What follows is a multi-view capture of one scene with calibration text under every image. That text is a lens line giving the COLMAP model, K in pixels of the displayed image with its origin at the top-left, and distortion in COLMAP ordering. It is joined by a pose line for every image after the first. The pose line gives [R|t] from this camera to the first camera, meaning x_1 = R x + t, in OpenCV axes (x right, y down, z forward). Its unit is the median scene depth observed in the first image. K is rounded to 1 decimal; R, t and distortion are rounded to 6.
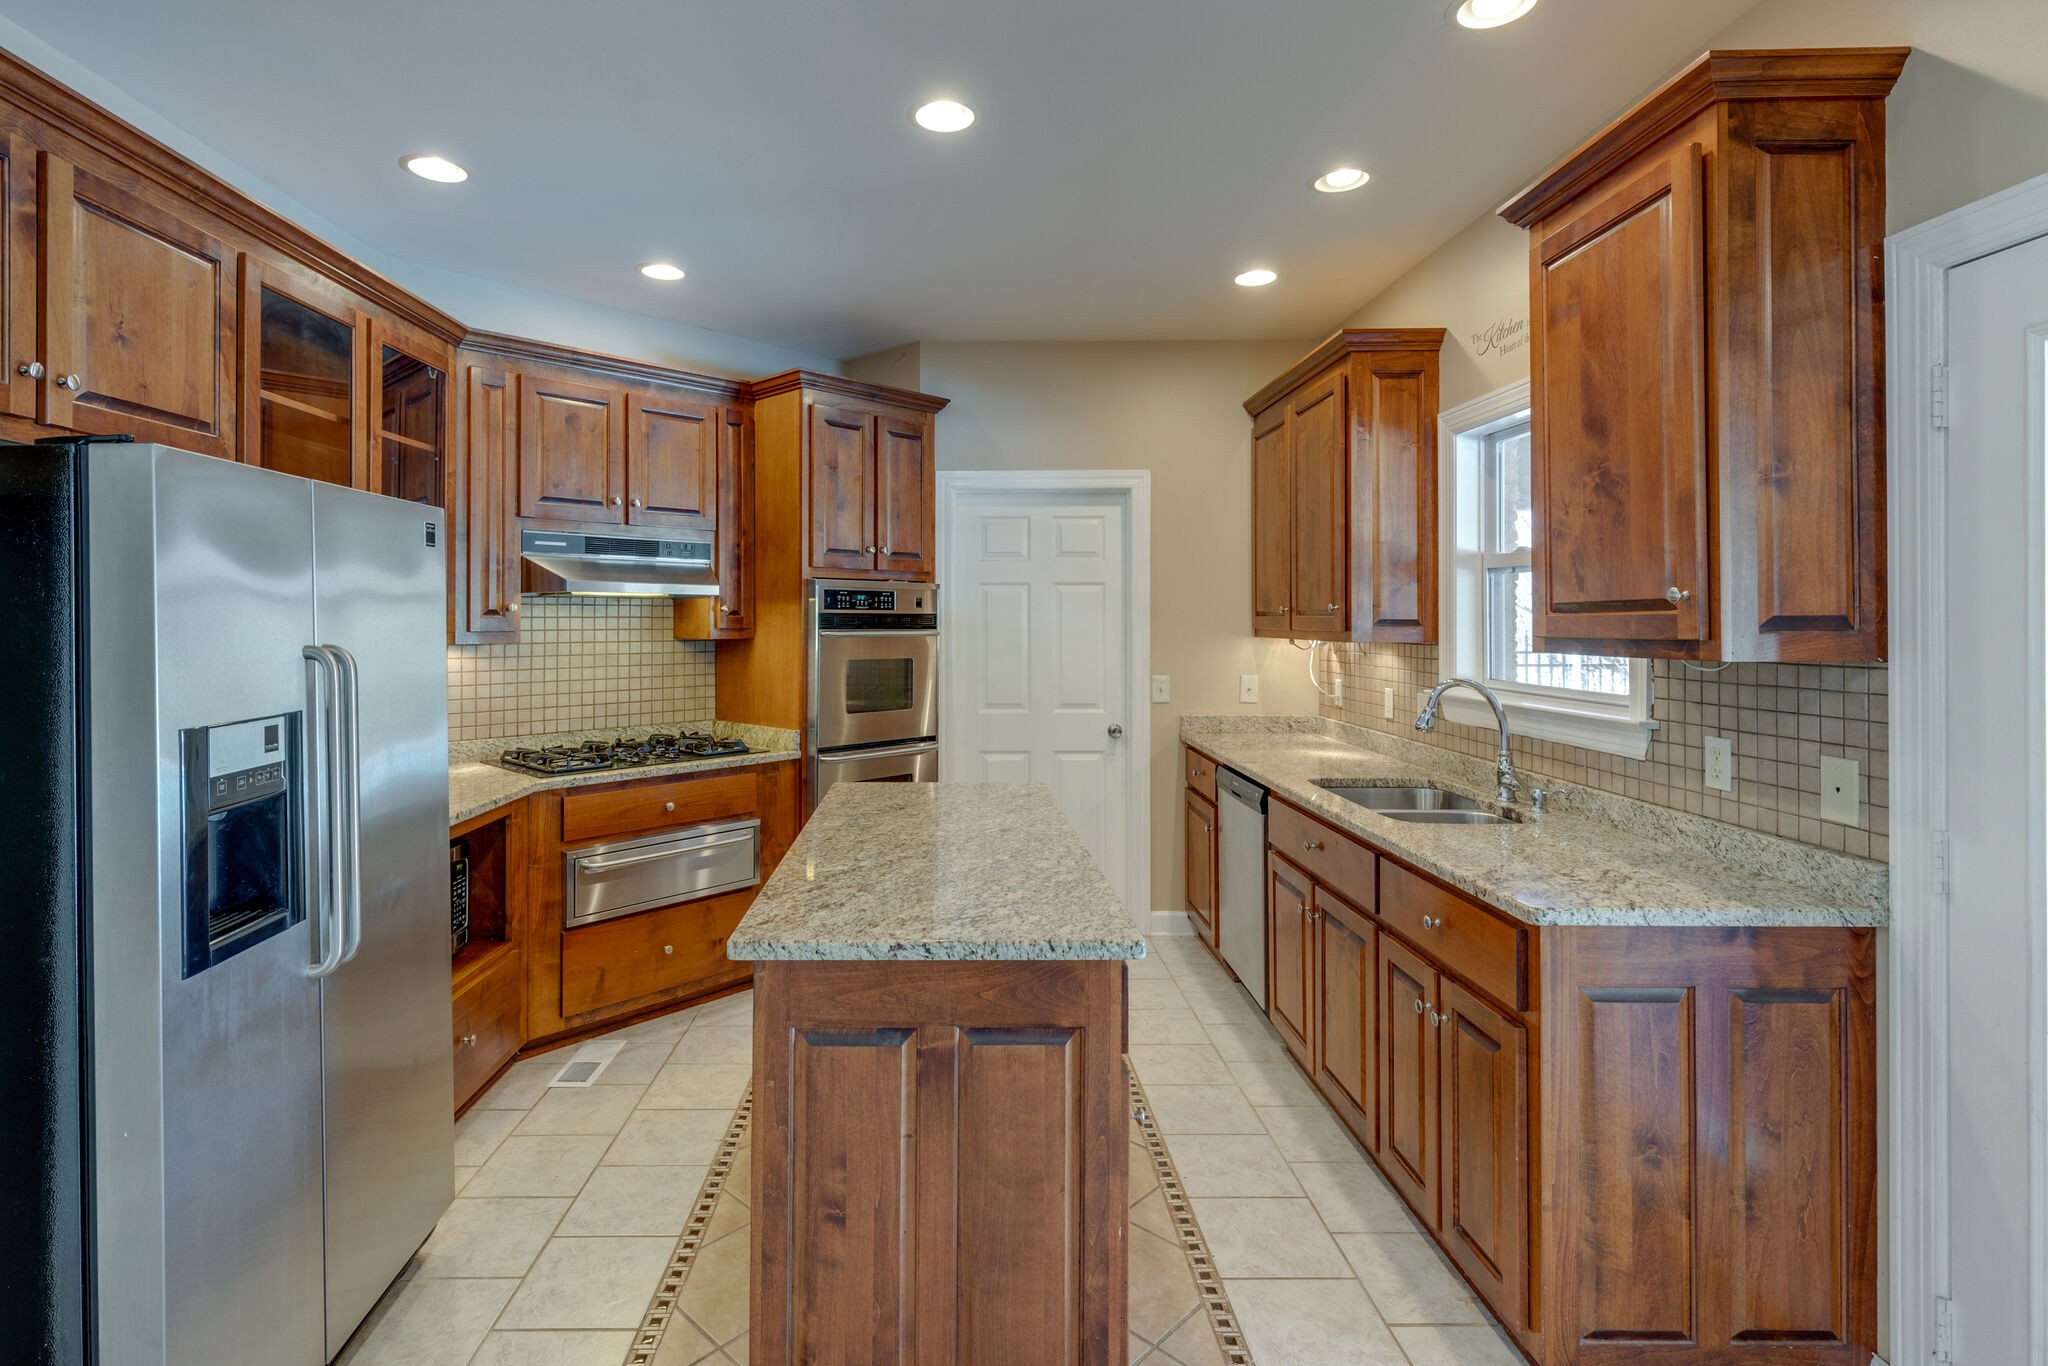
lens RADIAL K [[968.1, 0, 952.4], [0, 968.1, 623.8], [0, 0, 1]] dist [-0.007260, 0.000054]
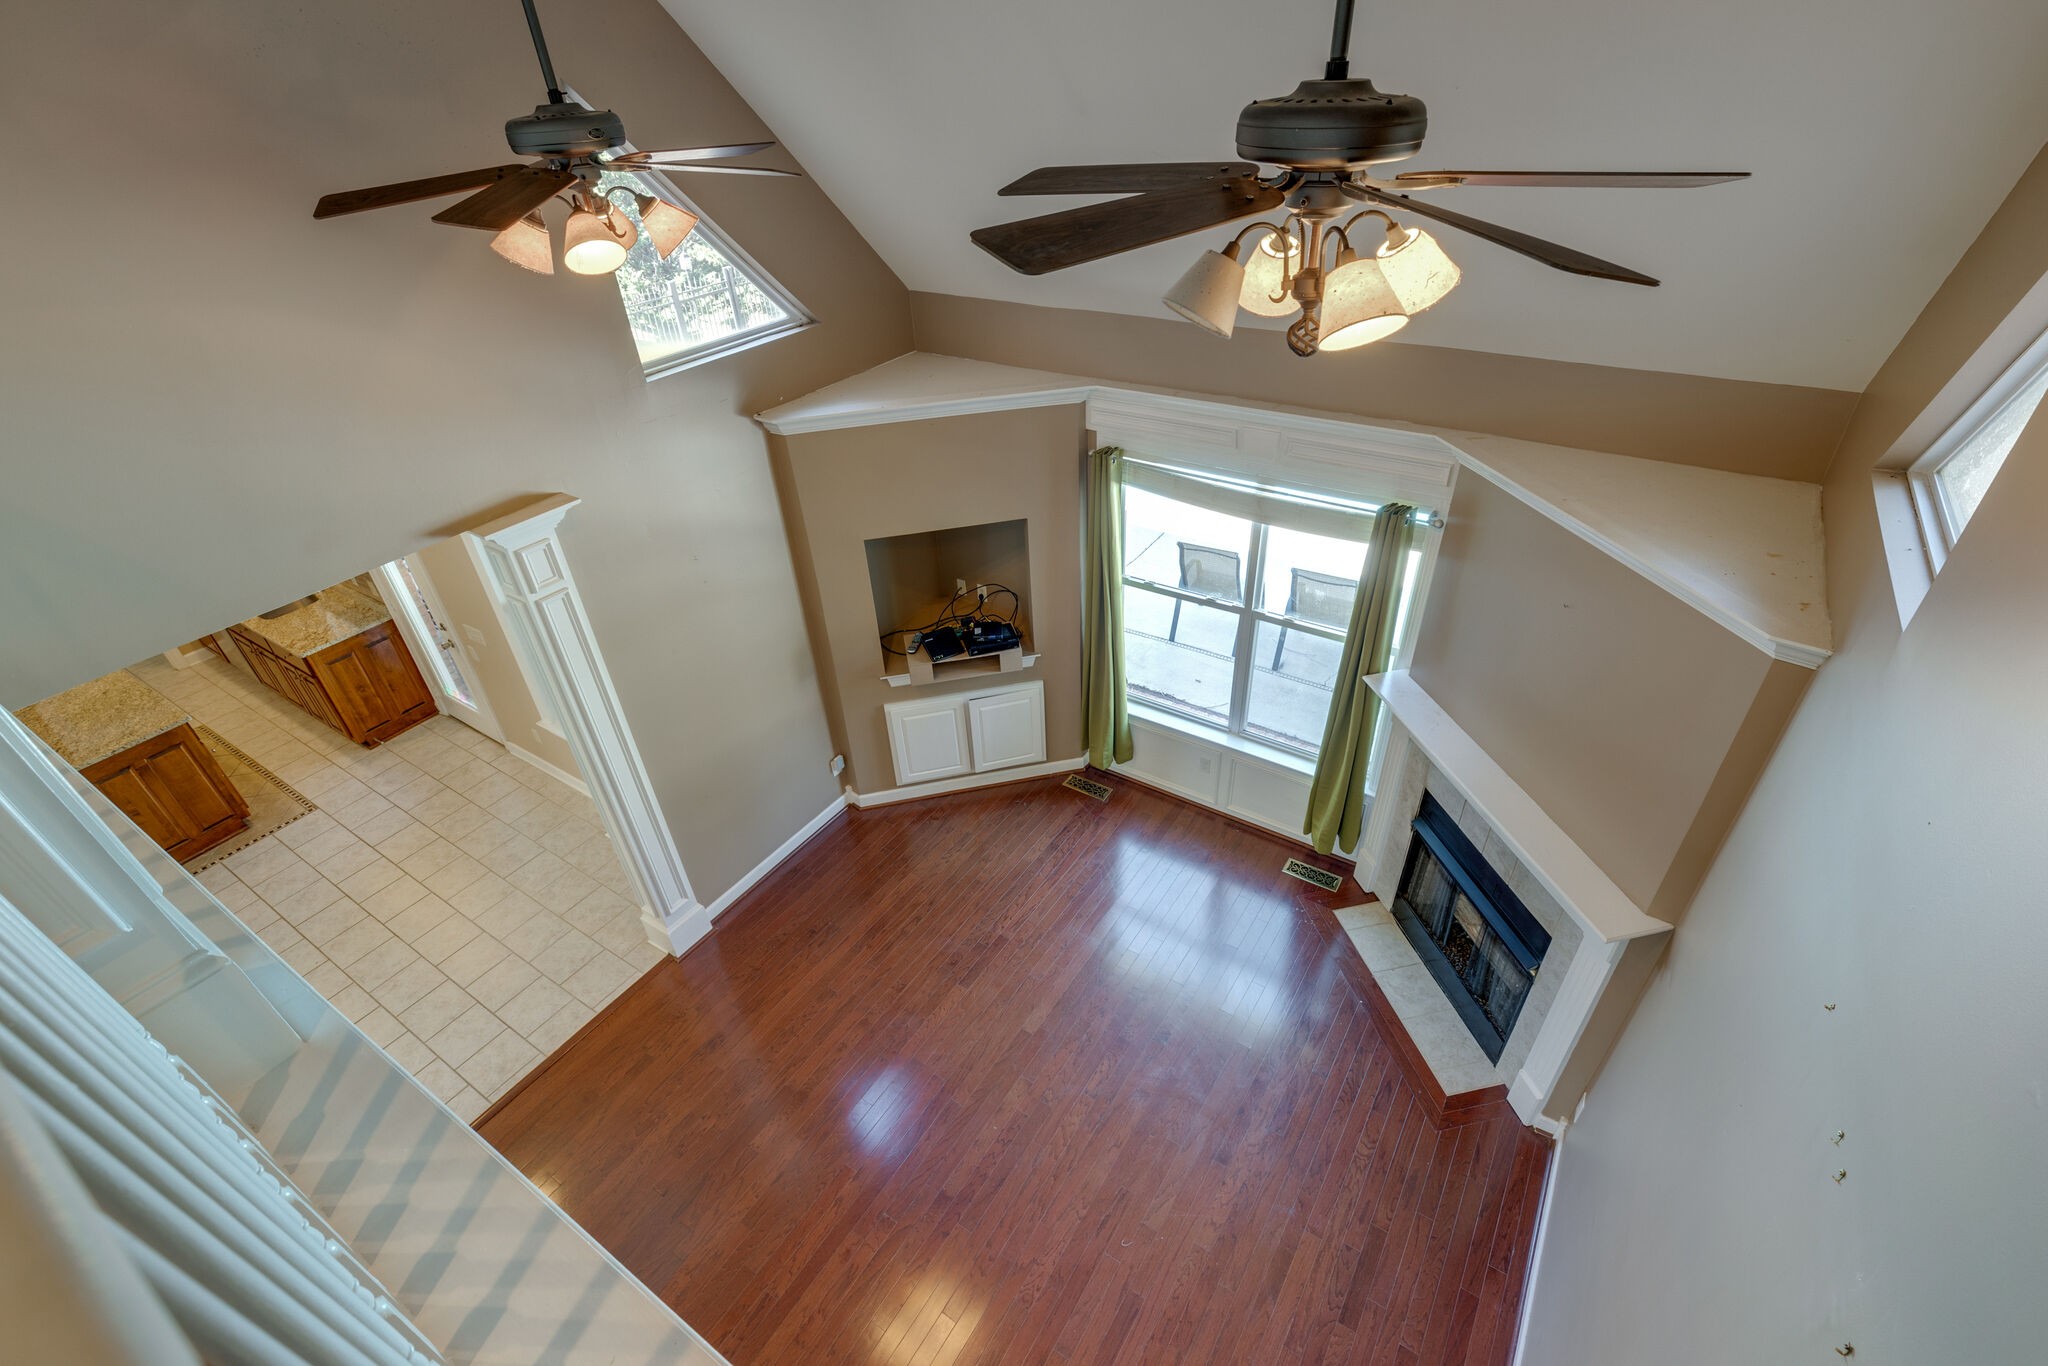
lens RADIAL K [[902.8, 0, 1024.1], [0, 902.8, 676.1], [0, 0, 1]] dist [0.003173, -0.002730]
pose [[0.538495, -0.495799, 0.681327, -0.200773], [0.038004, 0.822041, 0.568159, -0.892647], [-0.841771, -0.280058, 0.461508, -1.777422]]
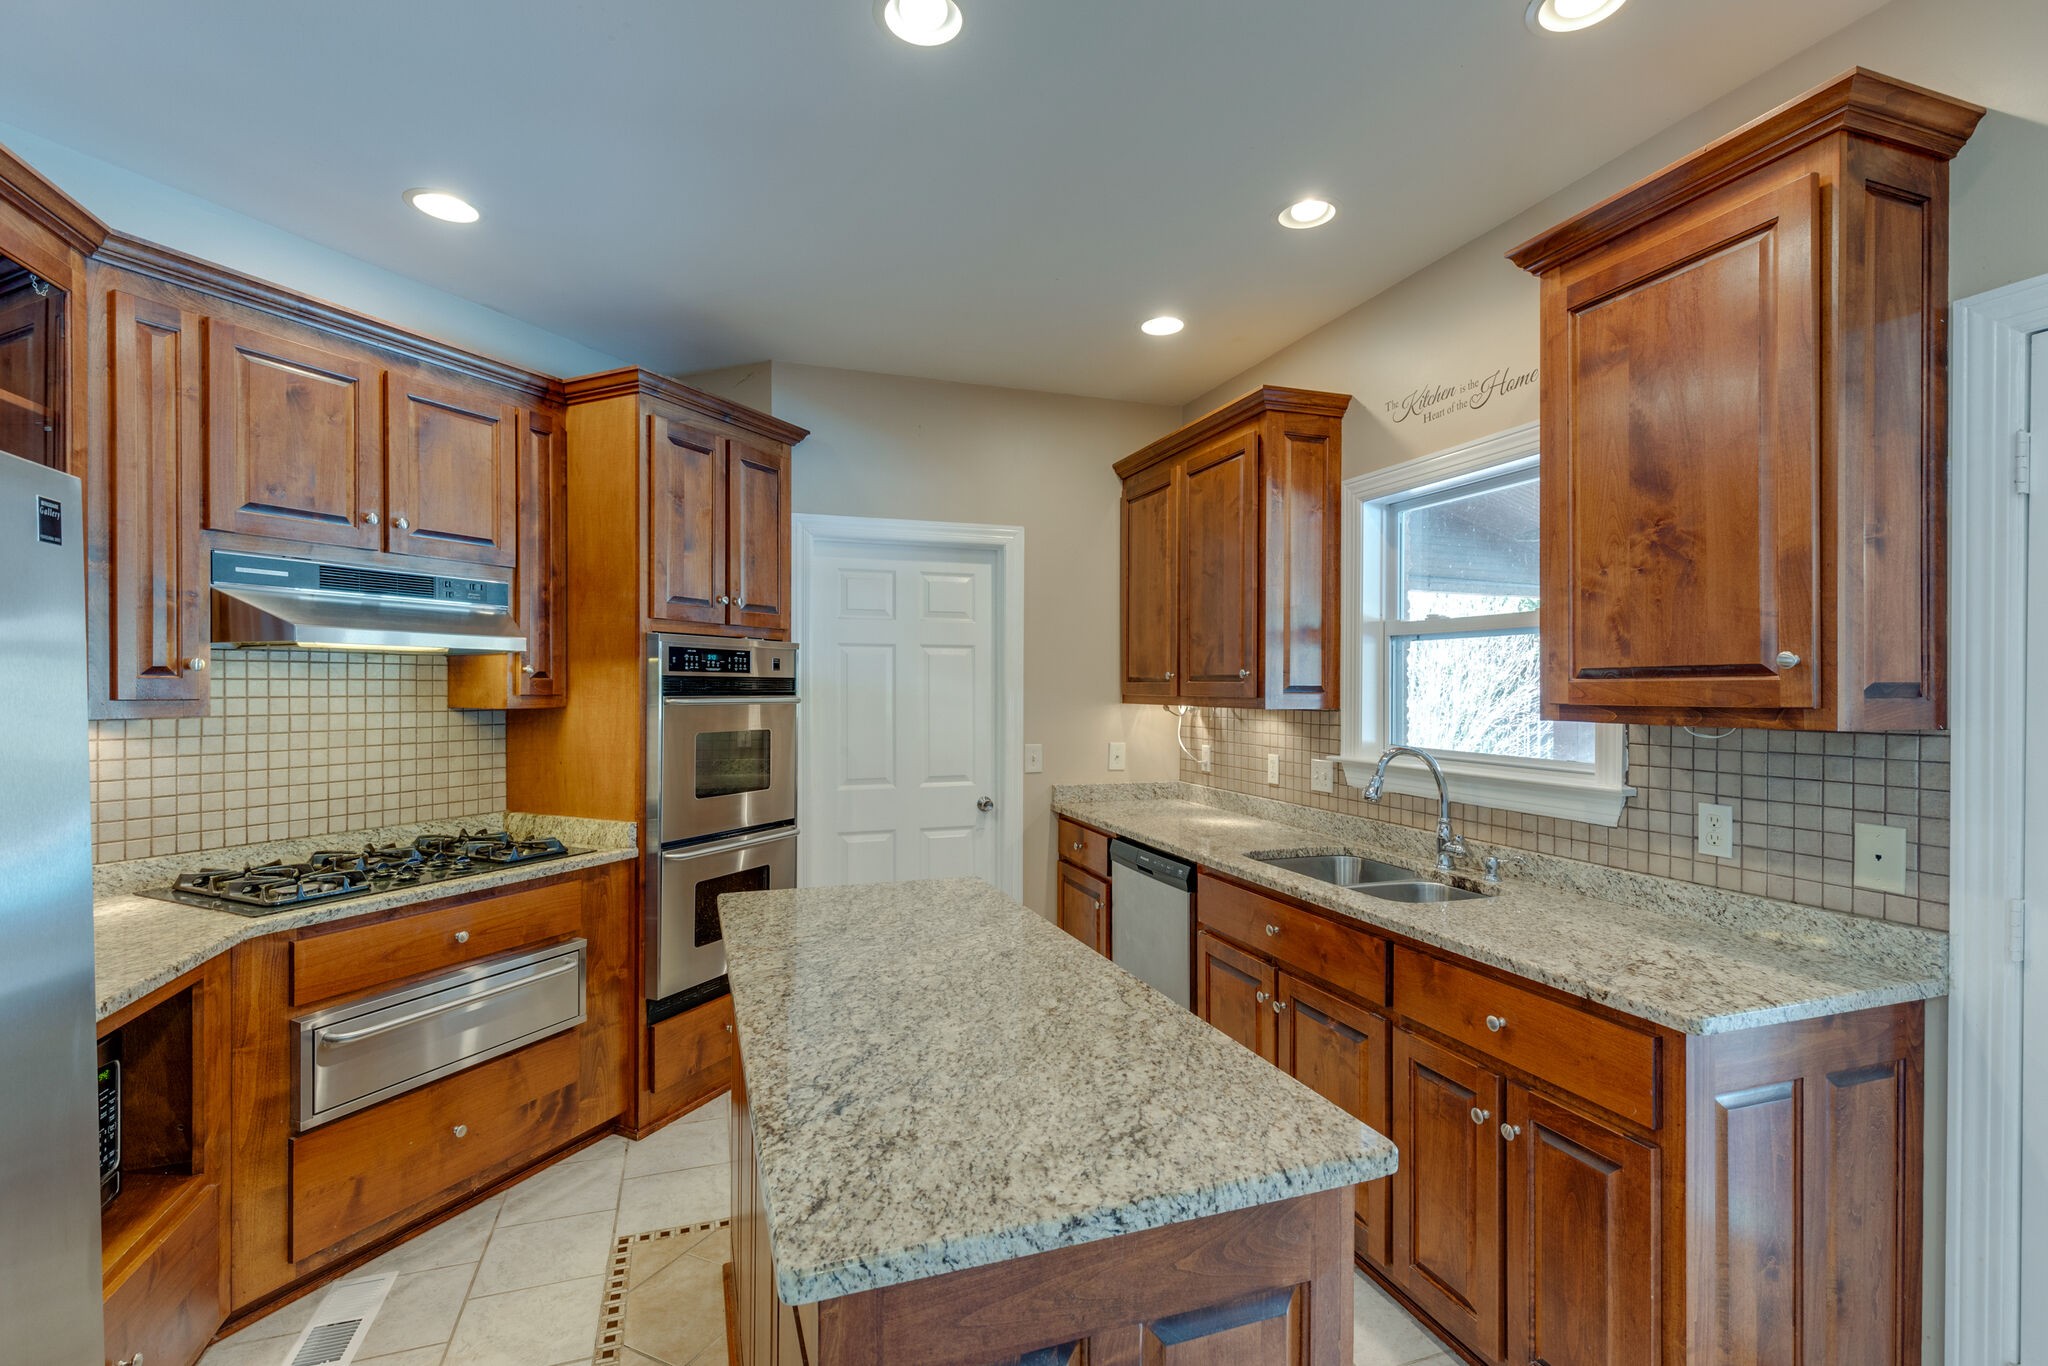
lens RADIAL K [[902.8, 0, 1009.0], [0, 902.8, 698.6], [0, 0, 1]] dist [0.003173, -0.002730]
pose [[0.944285, -0.001567, 0.329125, -0.139464], [-0.001778, 0.999950, 0.009863, 0.000069], [-0.329123, -0.009898, 0.944235, 0.240720]]
